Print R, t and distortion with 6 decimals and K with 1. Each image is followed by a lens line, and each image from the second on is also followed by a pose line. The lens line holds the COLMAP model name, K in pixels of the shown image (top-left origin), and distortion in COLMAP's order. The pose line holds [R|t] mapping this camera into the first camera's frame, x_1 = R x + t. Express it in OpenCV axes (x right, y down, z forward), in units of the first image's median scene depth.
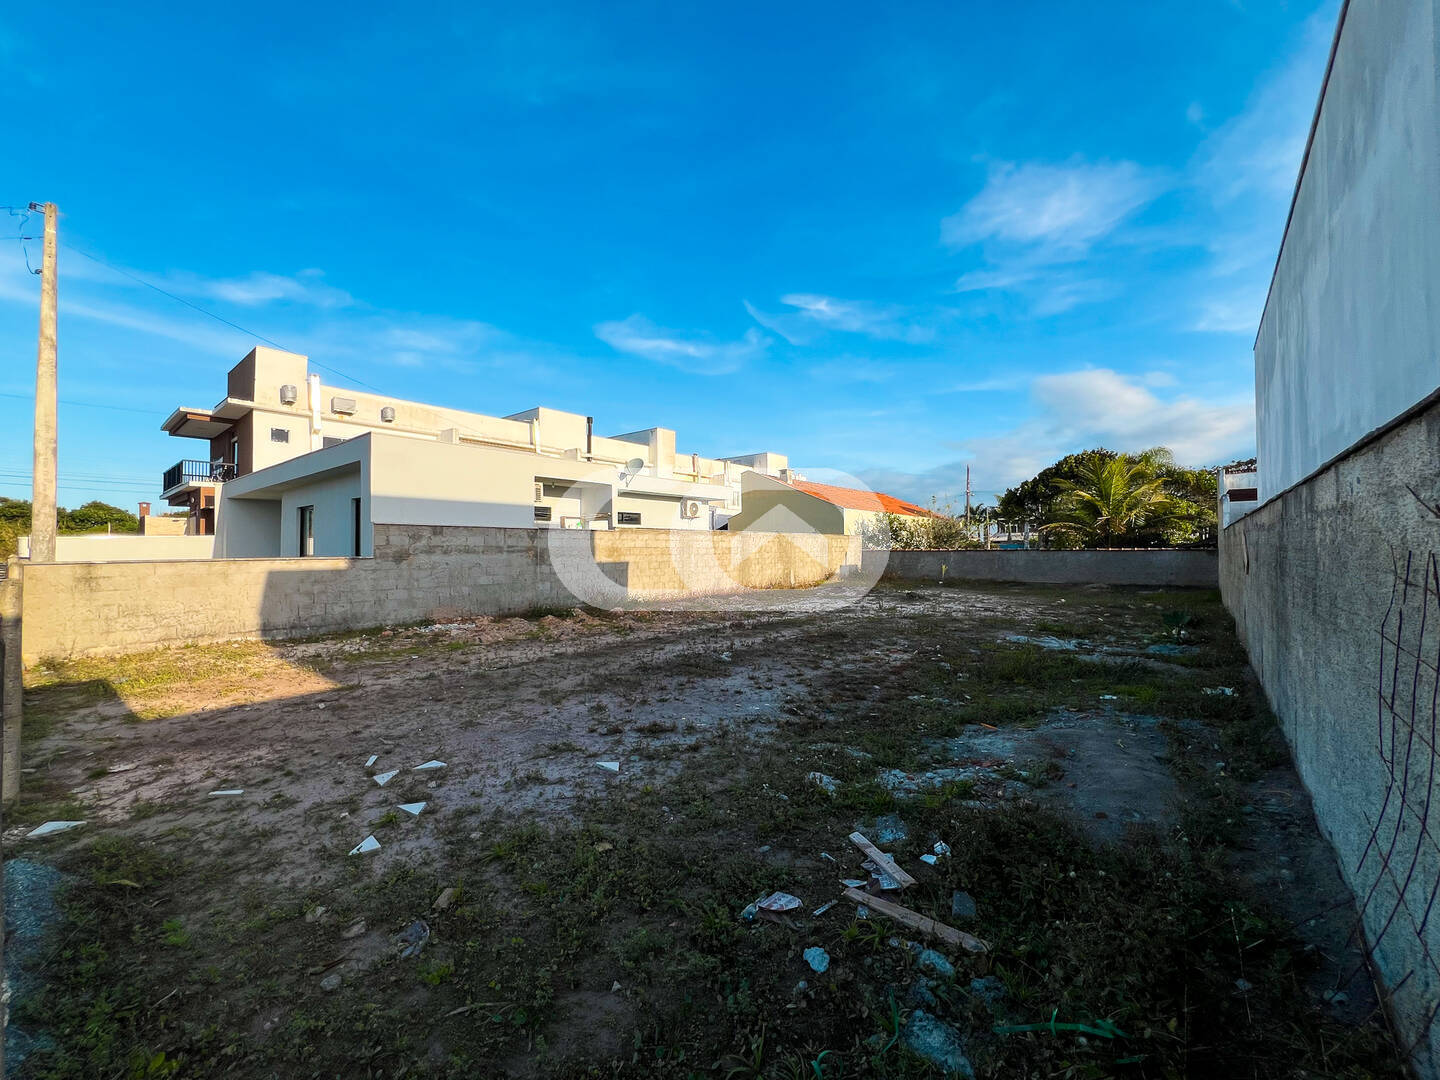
lens RADIAL K [[578.0, 0, 715.0], [0, 578.0, 534.6], [0, 0, 1]] dist [0.004324, -0.001630]
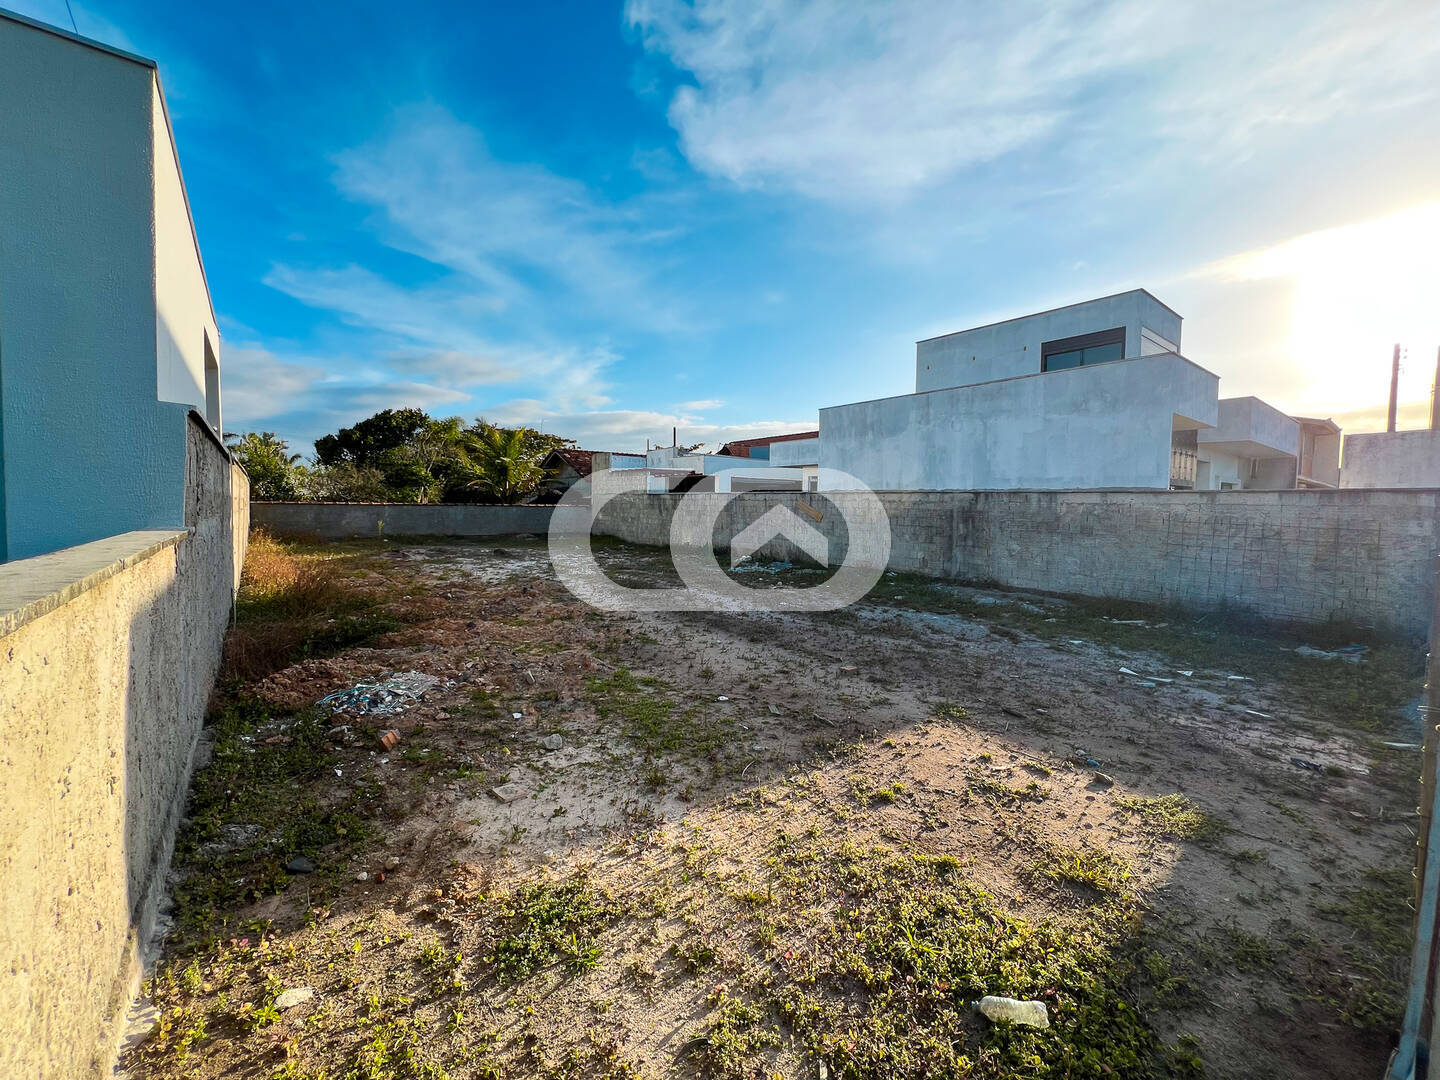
lens RADIAL K [[578.0, 0, 709.9], [0, 578.0, 551.5], [0, 0, 1]] dist [0.004324, -0.001630]
pose [[0.203764, -0.074121, 0.976210, -0.274641], [-0.036088, 0.995884, 0.083147, 0.004500], [-0.978355, -0.052172, 0.200251, 0.232142]]
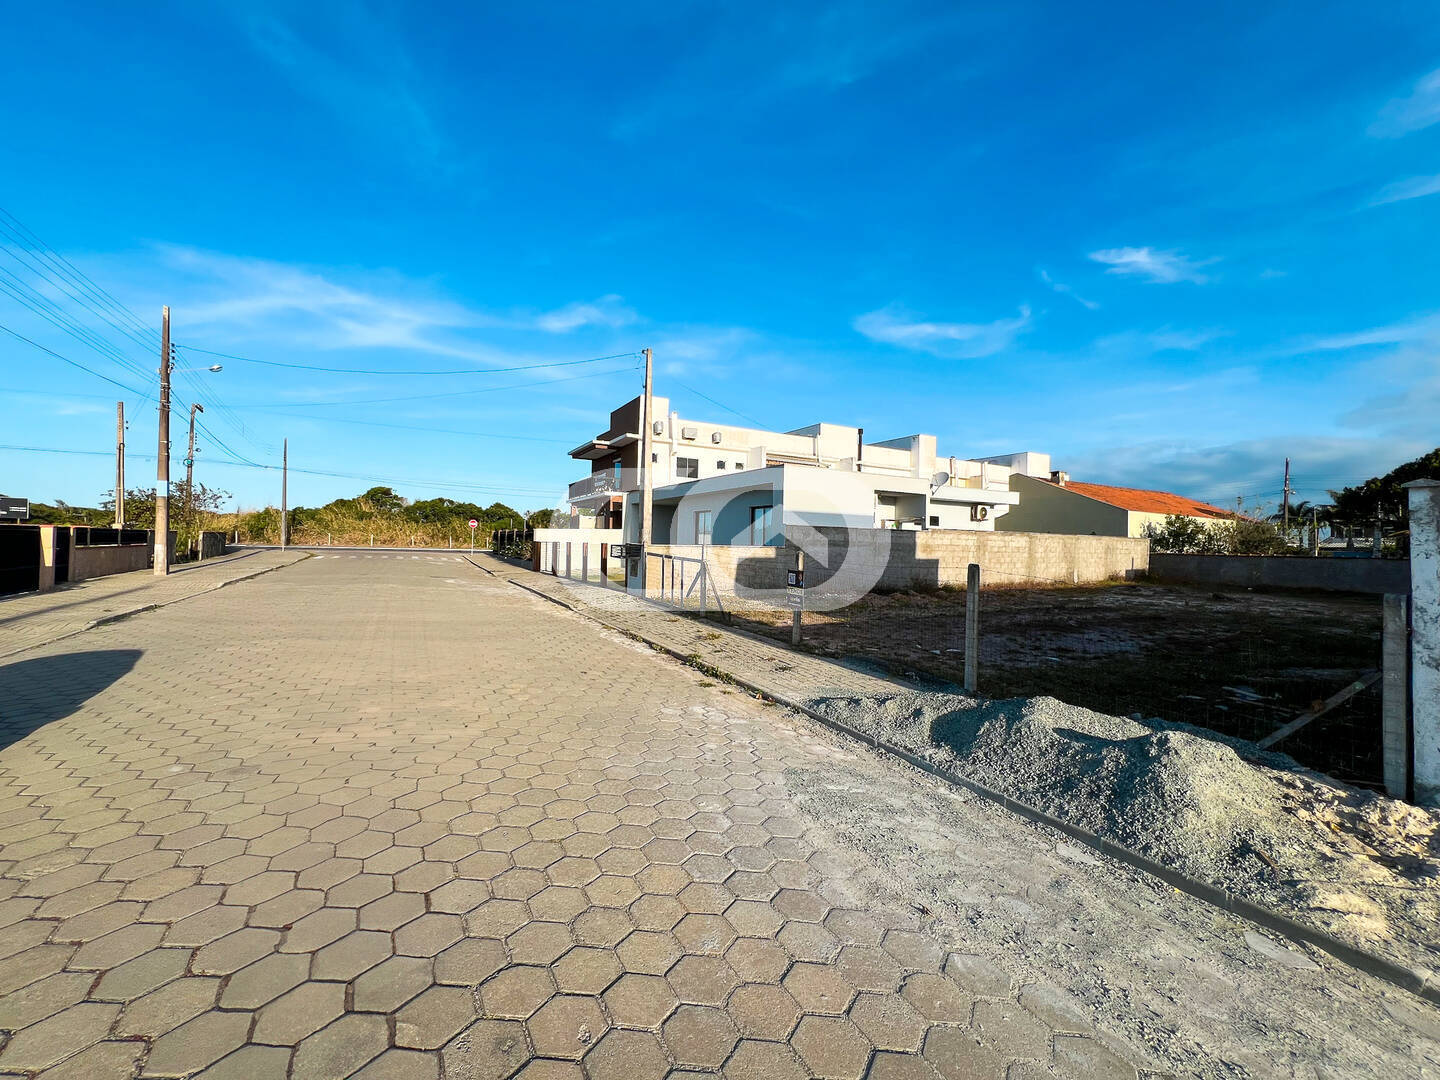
lens RADIAL K [[578.0, 0, 719.6], [0, 578.0, 535.6], [0, 0, 1]] dist [0.004324, -0.001630]
pose [[0.936143, 0.019090, -0.351102, -0.074529], [-0.016404, 0.999809, 0.010623, -0.001316], [0.351238, -0.004185, 0.936277, -0.160236]]
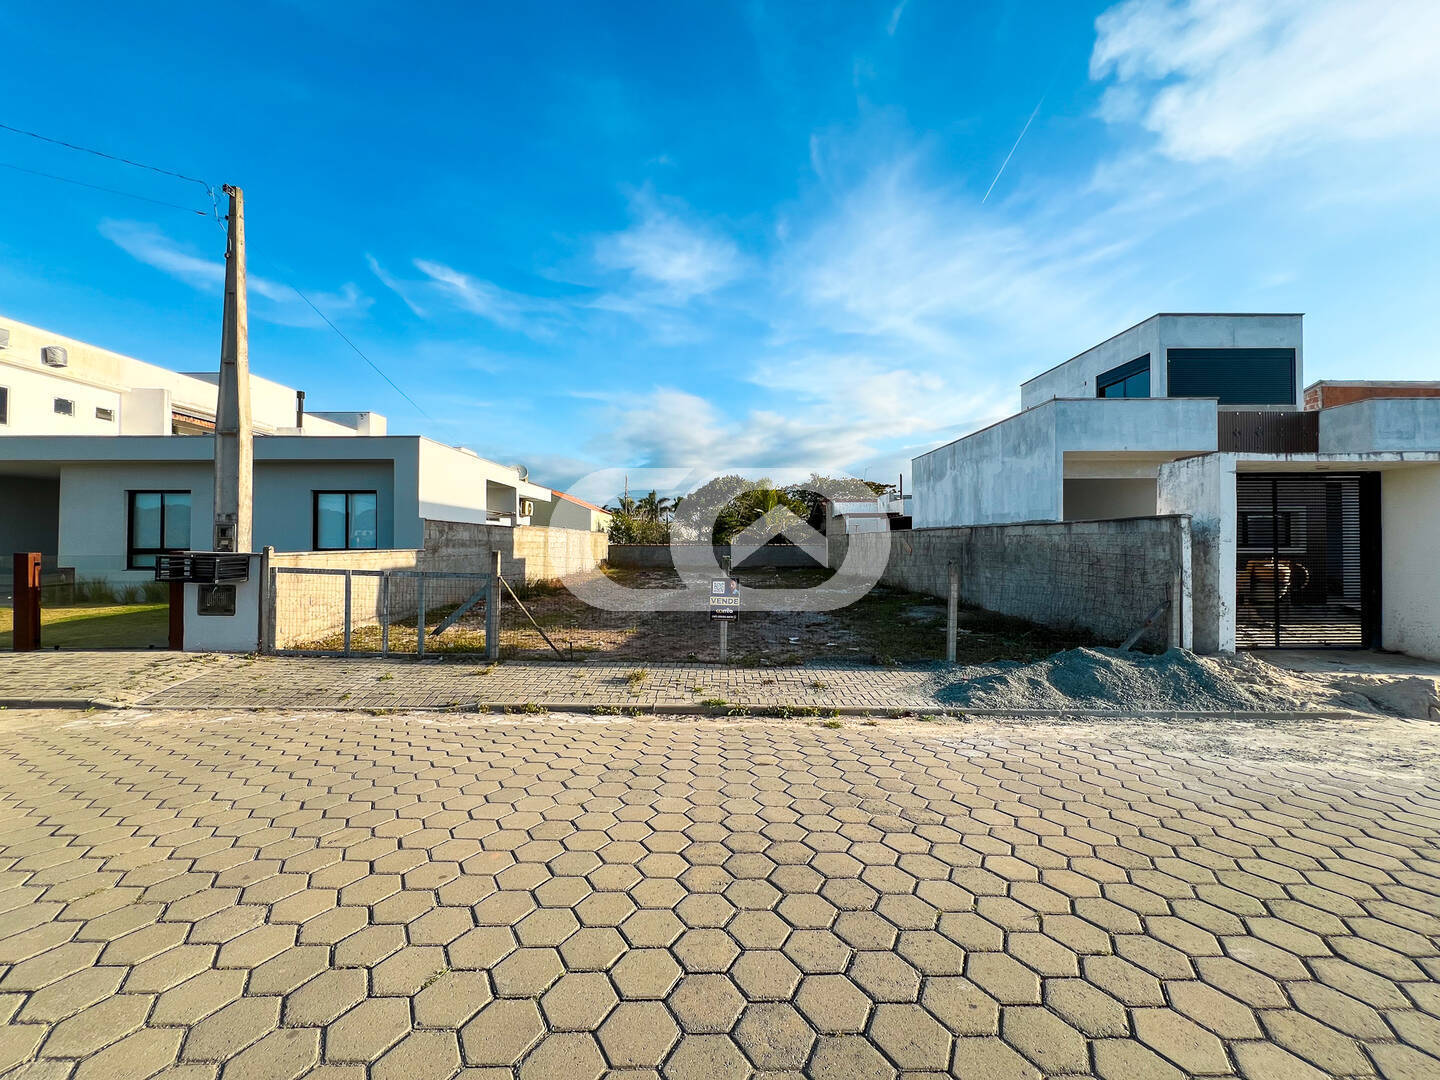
lens RADIAL K [[578.0, 0, 719.0], [0, 578.0, 529.7], [0, 0, 1]] dist [0.004324, -0.001630]
pose [[0.767959, 0.019181, 0.640211, -0.291320], [-0.018160, 0.999802, -0.008171, 0.000089], [-0.640241, -0.005351, 0.768155, -0.070838]]
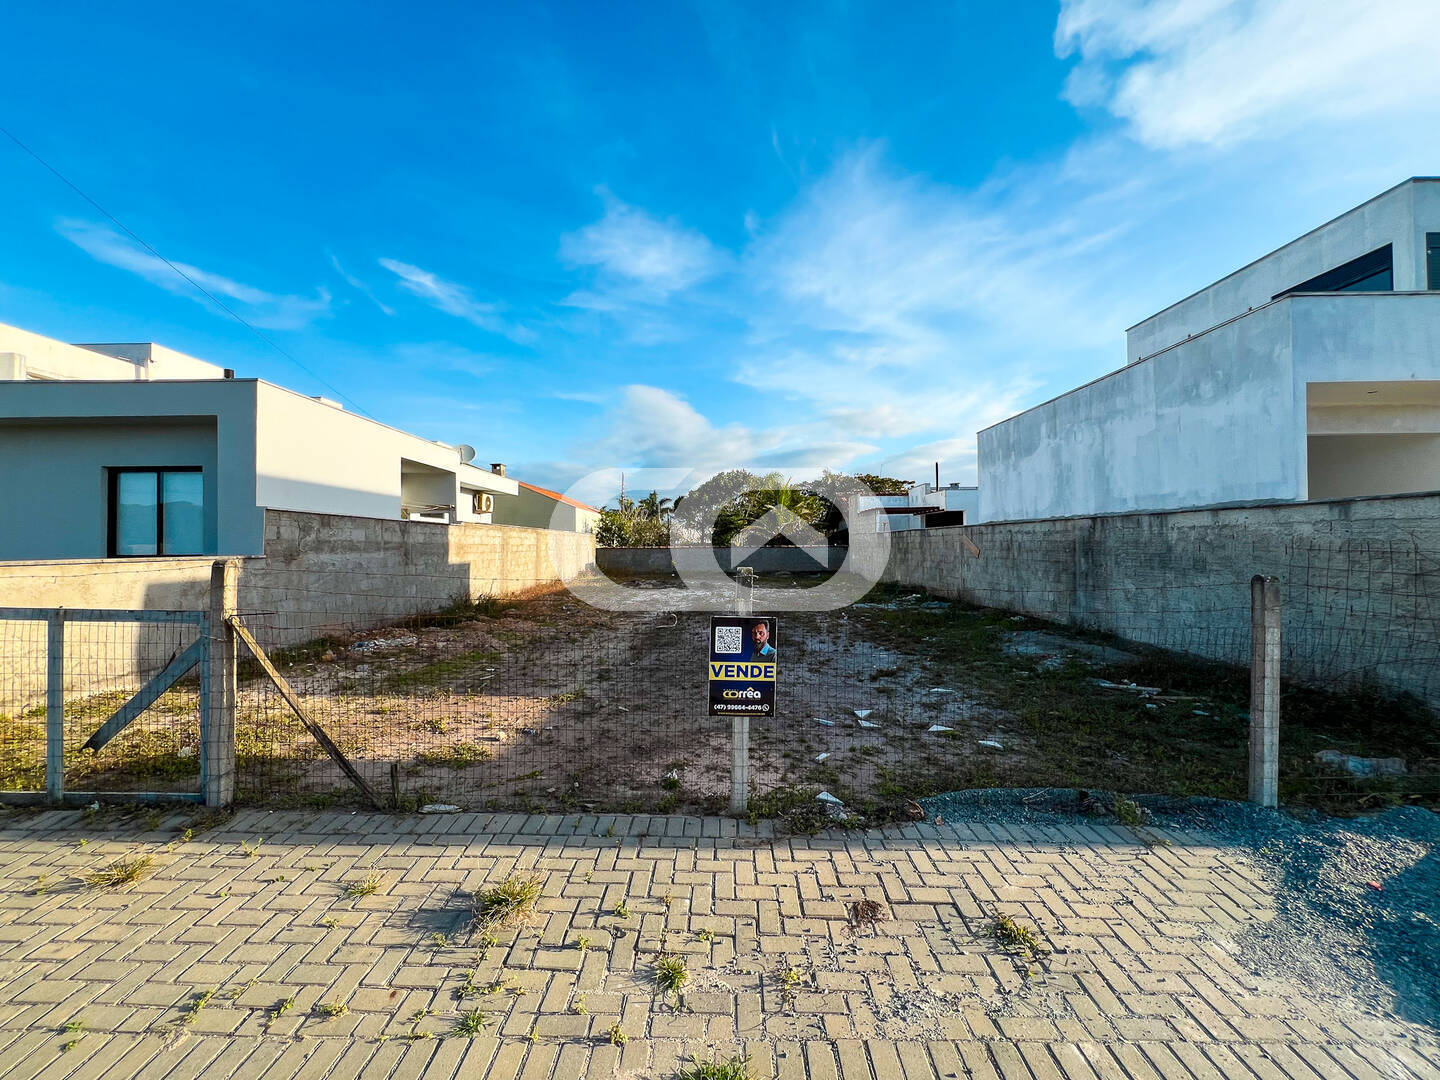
lens RADIAL K [[578.0, 0, 719.7], [0, 578.0, 534.2], [0, 0, 1]] dist [0.004324, -0.001630]
pose [[0.772423, 0.010830, 0.635016, -0.205721], [-0.010605, 0.999935, -0.004154, 0.003226], [-0.635020, -0.003526, 0.772488, 0.033022]]
